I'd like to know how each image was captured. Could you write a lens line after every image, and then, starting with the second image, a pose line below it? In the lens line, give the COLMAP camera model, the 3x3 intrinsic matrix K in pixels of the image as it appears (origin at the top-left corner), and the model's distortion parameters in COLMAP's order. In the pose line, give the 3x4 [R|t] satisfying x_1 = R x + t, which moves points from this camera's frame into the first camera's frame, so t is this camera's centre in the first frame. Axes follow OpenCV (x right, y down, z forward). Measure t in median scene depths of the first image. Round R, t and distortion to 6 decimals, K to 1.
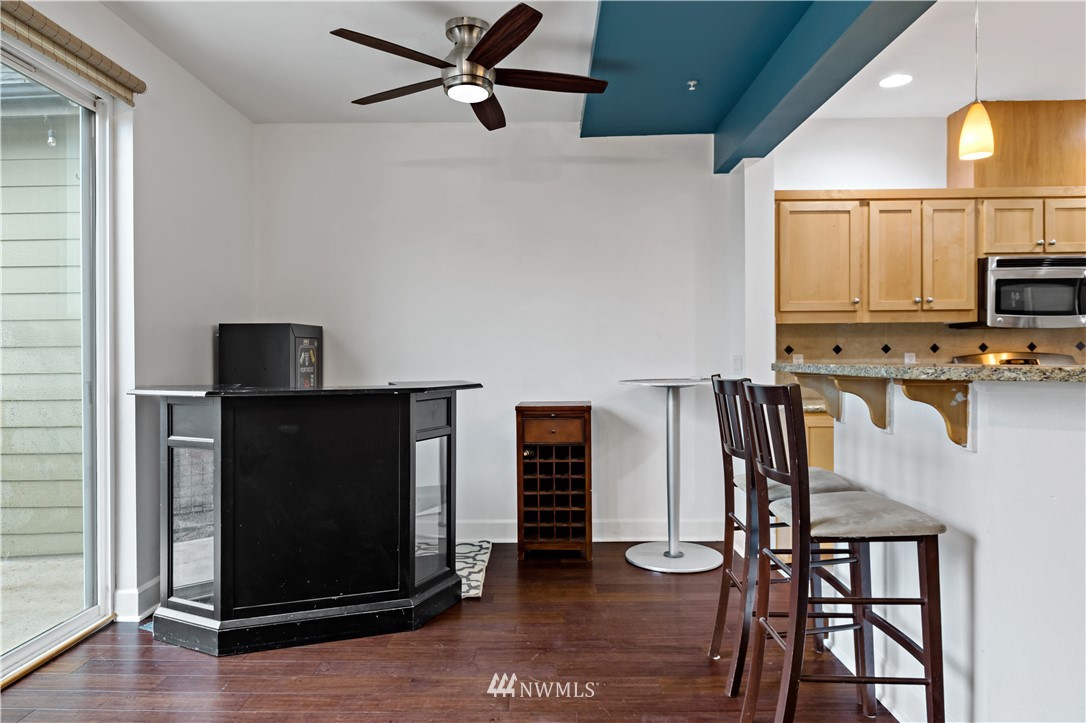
lens RADIAL K [[674.6, 0, 543.0], [0, 674.6, 361.5], [0, 0, 1]] dist [-0.000467, -0.002128]
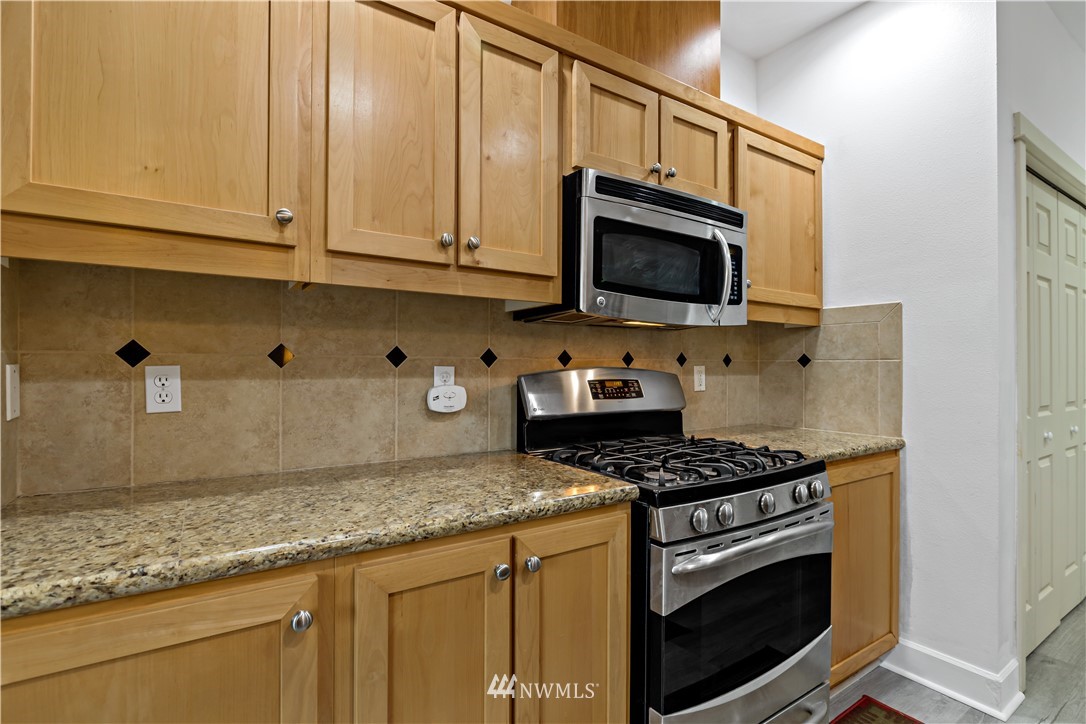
lens RADIAL K [[515.9, 0, 543.0], [0, 515.9, 362.0], [0, 0, 1]] dist [0.000308, 0.000284]
pose [[0.830697, 0.018383, 0.556421, 0.429459], [-0.002629, 0.999573, -0.029099, -0.005543], [-0.556718, 0.022710, 0.830391, 0.704505]]
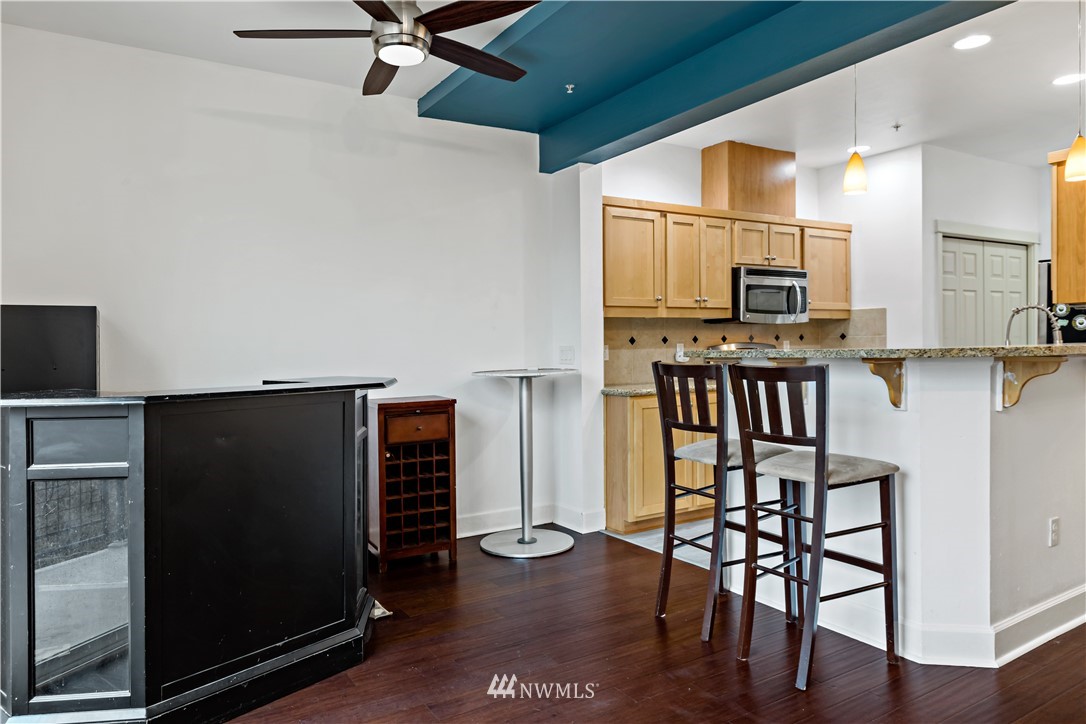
lens RADIAL K [[702.2, 0, 543.0], [0, 702.2, 362.0], [0, 0, 1]] dist [0.000882, -0.002238]
pose [[0.850578, -0.018629, 0.525519, -0.342351], [0.015596, 0.999826, 0.010200, 0.003891], [-0.525618, -0.000480, 0.850721, 0.078607]]
